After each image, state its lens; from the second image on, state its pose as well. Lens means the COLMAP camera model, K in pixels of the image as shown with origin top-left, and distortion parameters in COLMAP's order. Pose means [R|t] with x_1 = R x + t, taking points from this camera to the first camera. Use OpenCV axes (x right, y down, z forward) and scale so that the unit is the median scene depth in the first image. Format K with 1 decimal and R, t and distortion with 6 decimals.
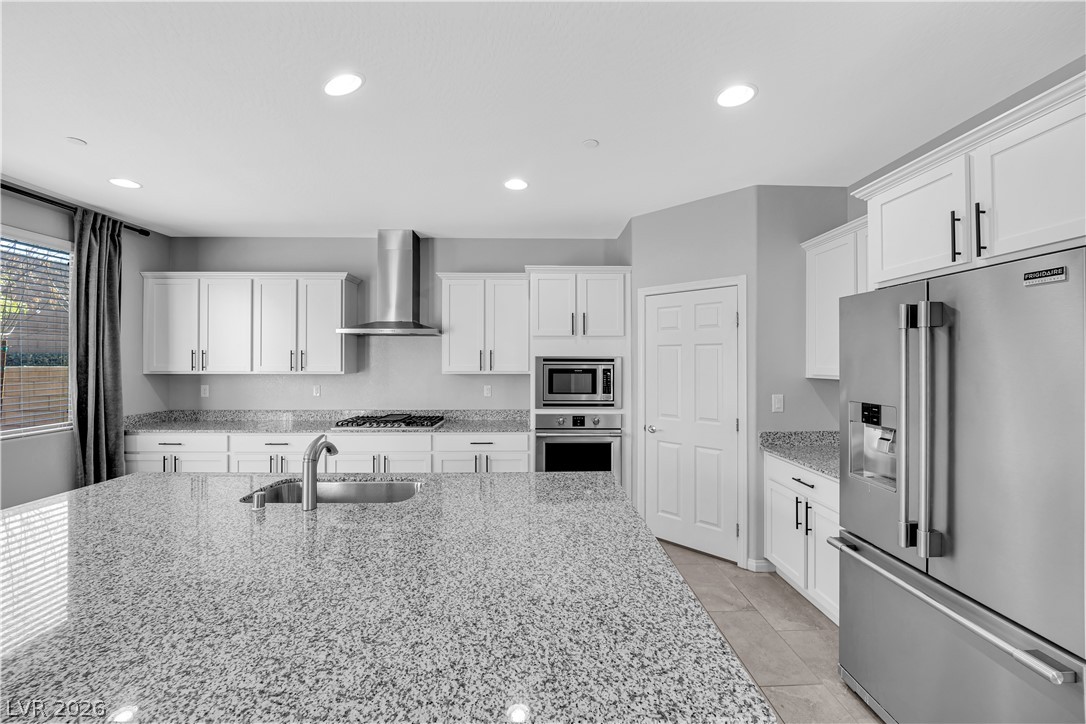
lens RADIAL K [[438.2, 0, 545.2], [0, 438.2, 356.7], [0, 0, 1]] dist [-0.012229, -0.002374]
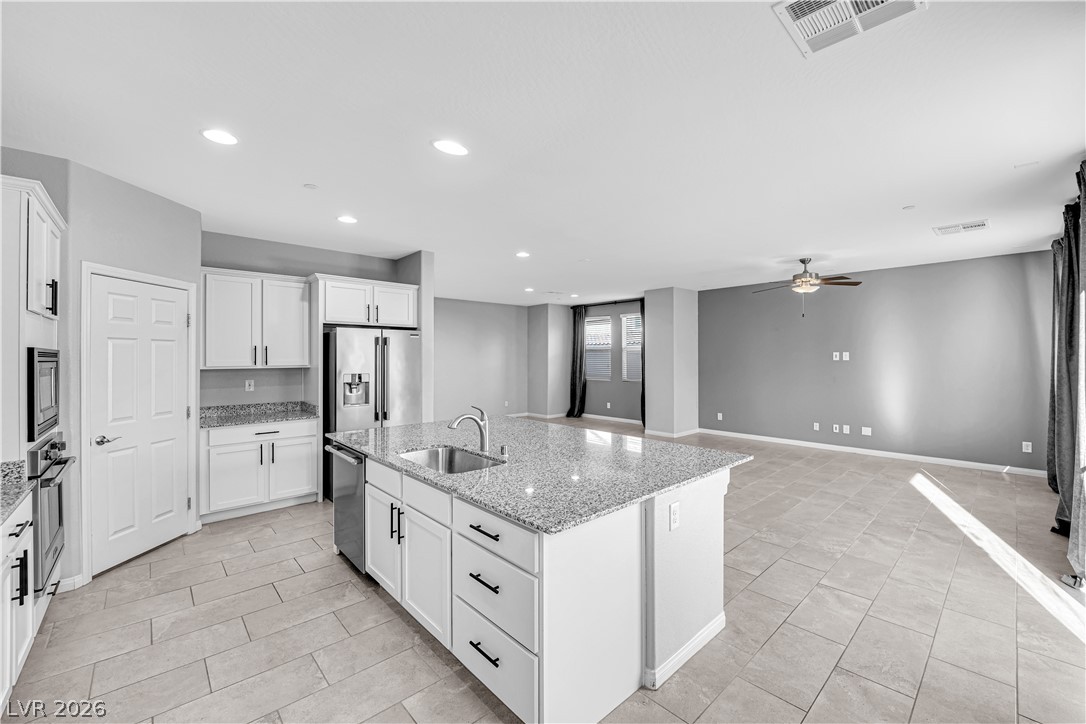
lens RADIAL K [[438.2, 0, 547.8], [0, 438.2, 352.0], [0, 0, 1]] dist [-0.012229, -0.002374]
pose [[-0.664424, 0.010113, 0.747287, -0.864113], [-0.005639, 0.999812, -0.018543, 0.011635], [-0.747335, -0.016535, -0.664242, 0.875471]]
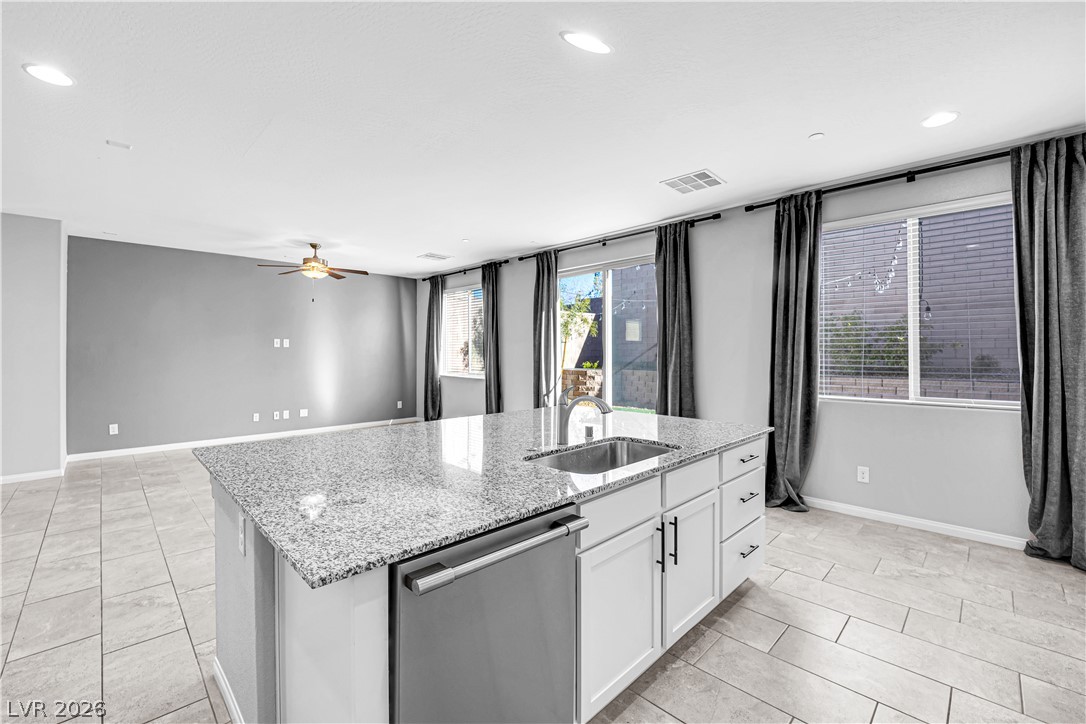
lens RADIAL K [[444.4, 0, 540.1], [0, 444.4, 357.7], [0, 0, 1]] dist [-0.009268, -0.002734]
pose [[-0.723308, 0.007224, -0.690488, 0.165356], [0.006664, 0.999972, 0.003480, 0.050053], [0.690494, -0.002084, -0.723335, 0.858388]]
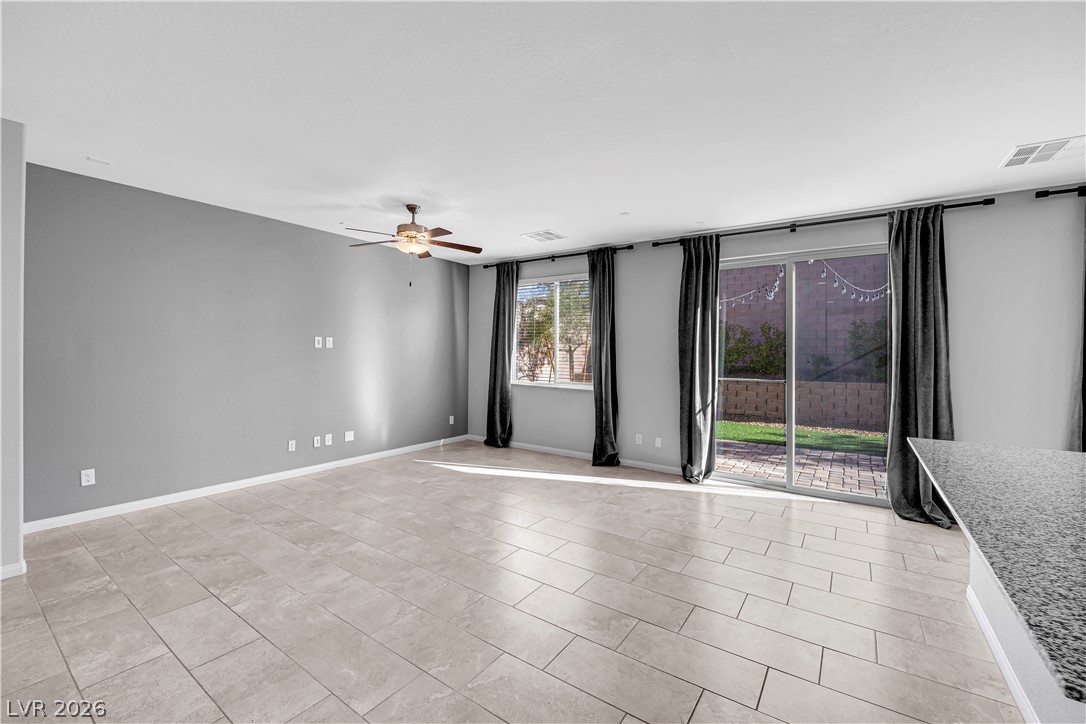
lens RADIAL K [[444.1, 0, 545.8], [0, 444.1, 352.5], [0, 0, 1]] dist [-0.009857, -0.001489]
pose [[-0.586751, -0.006682, -0.809740, 0.366929], [-0.002631, 0.999976, -0.006346, 0.026353], [0.809763, -0.001593, -0.586755, 0.122870]]
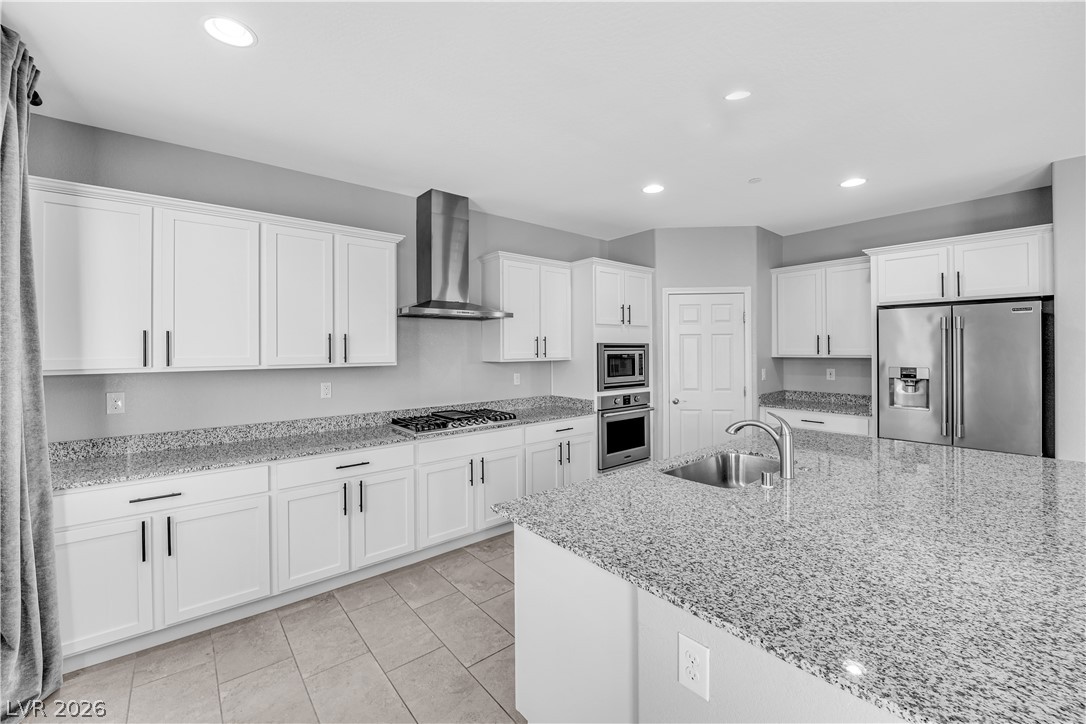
lens RADIAL K [[438.2, 0, 545.4], [0, 438.2, 350.8], [0, 0, 1]] dist [-0.012229, -0.002374]
pose [[0.780280, -0.008353, 0.625374, -0.798757], [0.001930, 0.999938, 0.010948, 0.006067], [-0.625427, -0.007336, 0.780248, 0.241876]]
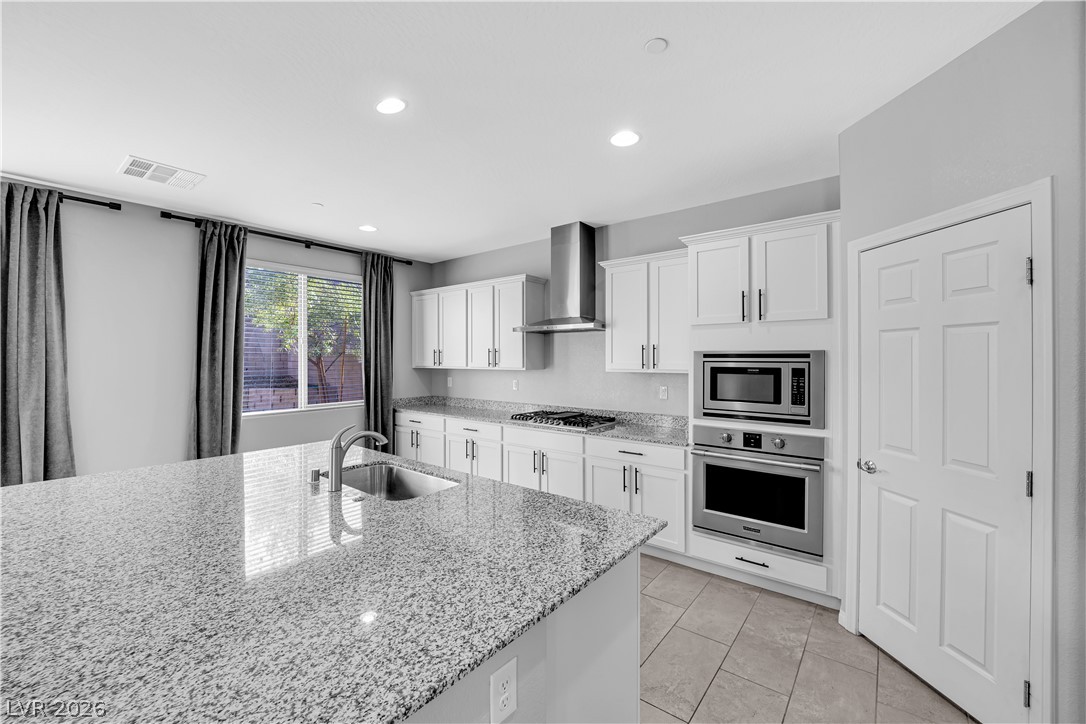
lens RADIAL K [[438.2, 0, 542.3], [0, 438.2, 356.5], [0, 0, 1]] dist [-0.012229, -0.002374]
pose [[0.767529, -0.004840, -0.640996, 0.271225], [0.008847, 0.999956, 0.003043, 0.003919], [0.640953, -0.008006, 0.767538, 0.227631]]
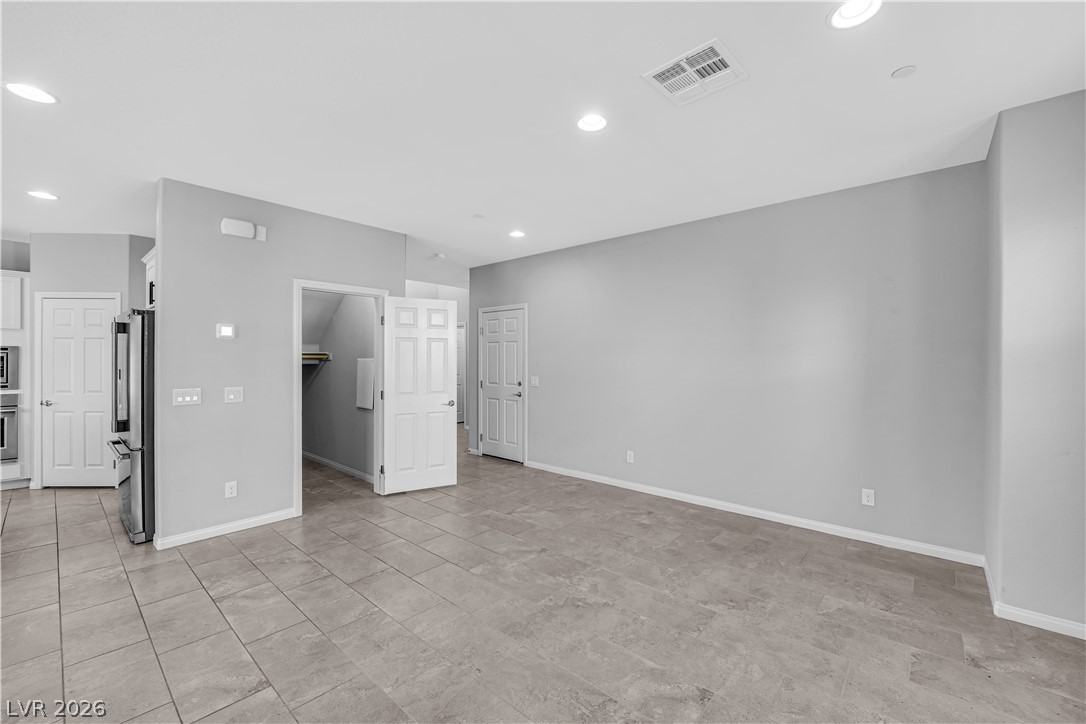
lens RADIAL K [[444.4, 0, 542.8], [0, 444.4, 360.0], [0, 0, 1]] dist [-0.009268, -0.002734]
pose [[0.681012, -0.002321, 0.732268, 0.281814], [-0.009422, 0.999884, 0.011933, 0.010343], [-0.732211, -0.015026, 0.680912, -0.887332]]
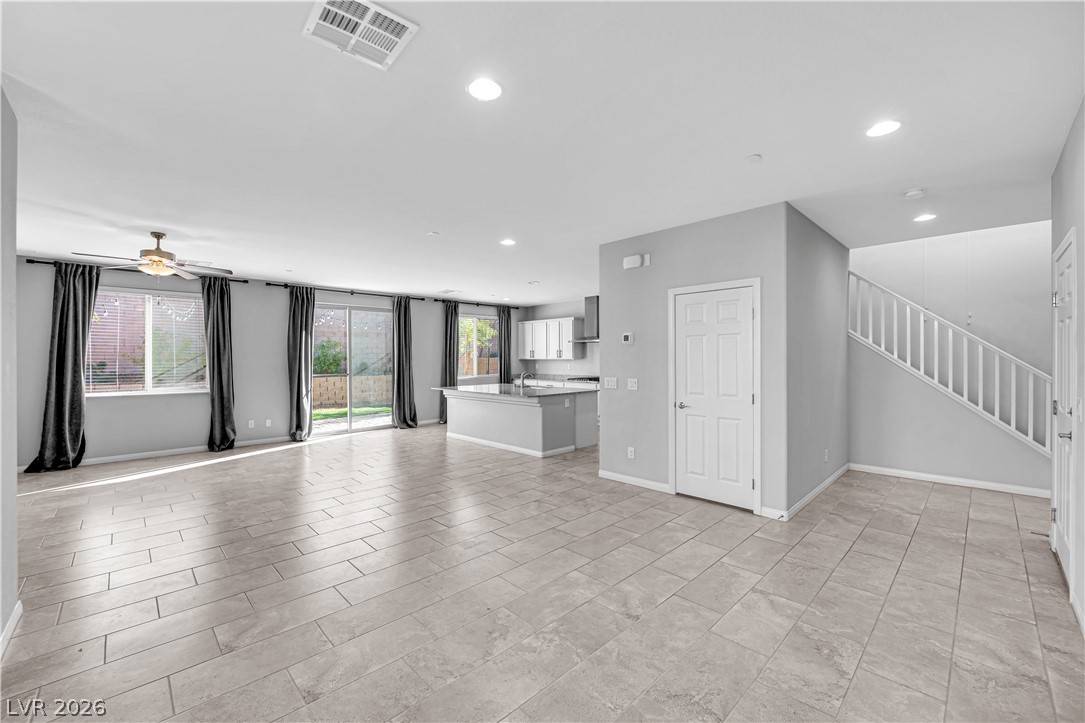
lens RADIAL K [[437.8, 0, 539.6], [0, 437.8, 353.7], [0, 0, 1]] dist [-0.012229, -0.002374]
pose [[0.675757, -0.011462, -0.737035, 1.280790], [0.015206, 0.999883, -0.001608, 0.011046], [0.736967, -0.010121, 0.675852, -0.825303]]
